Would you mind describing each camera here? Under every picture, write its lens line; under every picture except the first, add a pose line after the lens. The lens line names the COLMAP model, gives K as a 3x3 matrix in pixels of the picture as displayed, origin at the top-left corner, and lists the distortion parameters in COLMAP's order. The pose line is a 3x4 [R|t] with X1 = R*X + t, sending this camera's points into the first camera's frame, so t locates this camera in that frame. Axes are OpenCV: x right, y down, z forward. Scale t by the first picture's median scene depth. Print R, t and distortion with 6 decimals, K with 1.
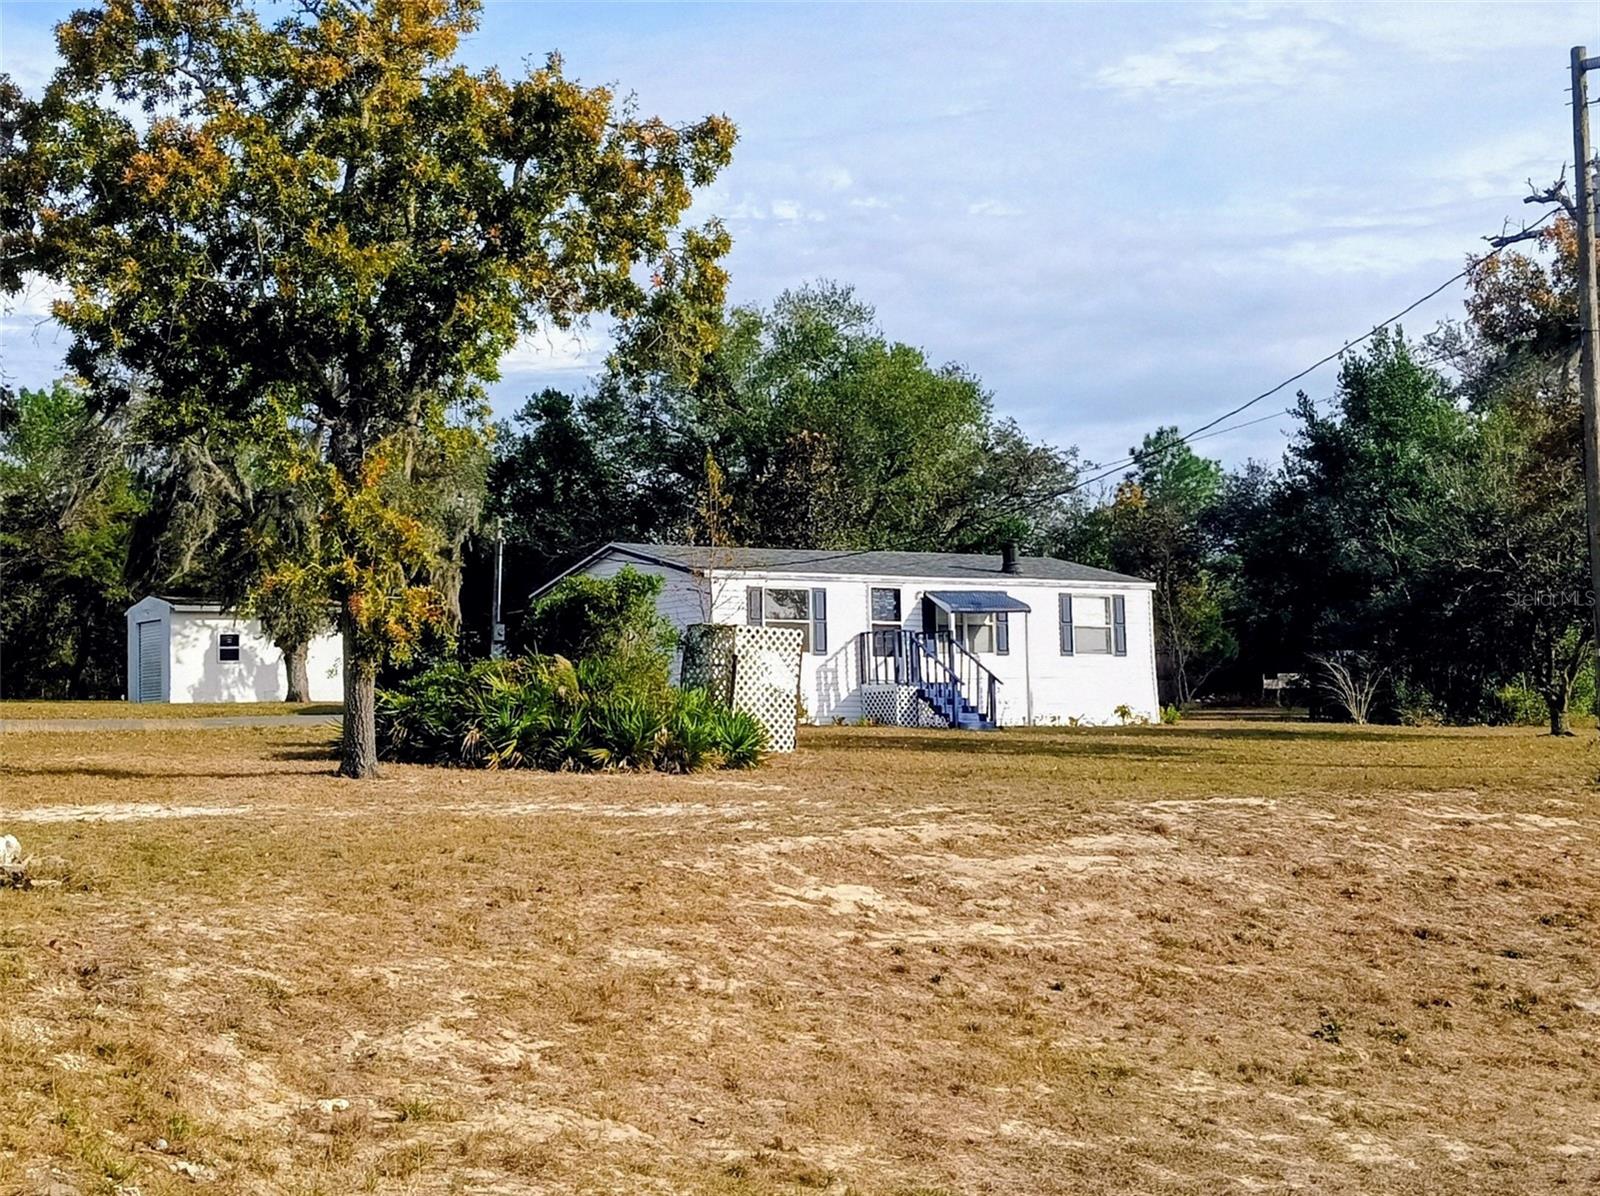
lens RADIAL K [[1214.1, 0, 803.4], [0, 1214.1, 593.5], [0, 0, 1]] dist [0.077350, -0.123930]
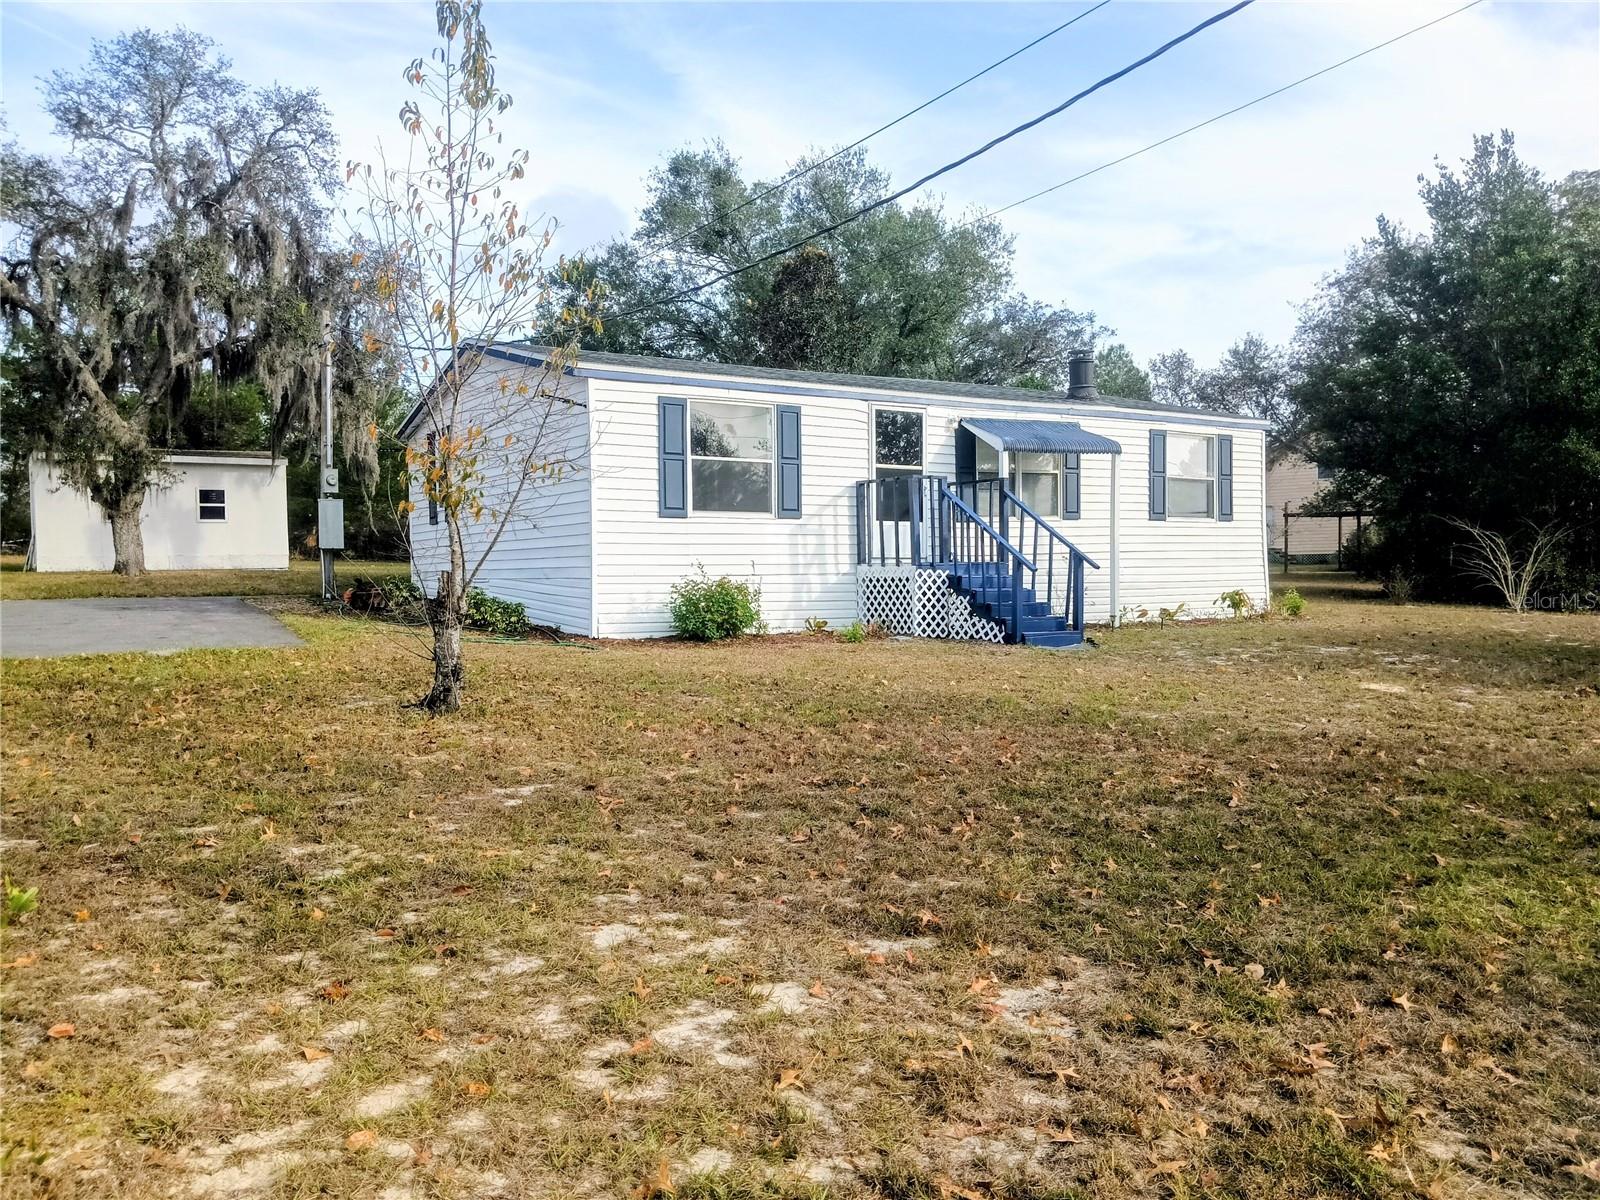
lens RADIAL K [[1214.1, 0, 803.4], [0, 1214.1, 595.5], [0, 0, 1]] dist [0.077350, -0.123930]
pose [[0.999951, 0.004192, -0.008959, 0.023958], [-0.003173, 0.993820, 0.110955, 0.019978], [0.009369, -0.110921, 0.993785, 0.353631]]
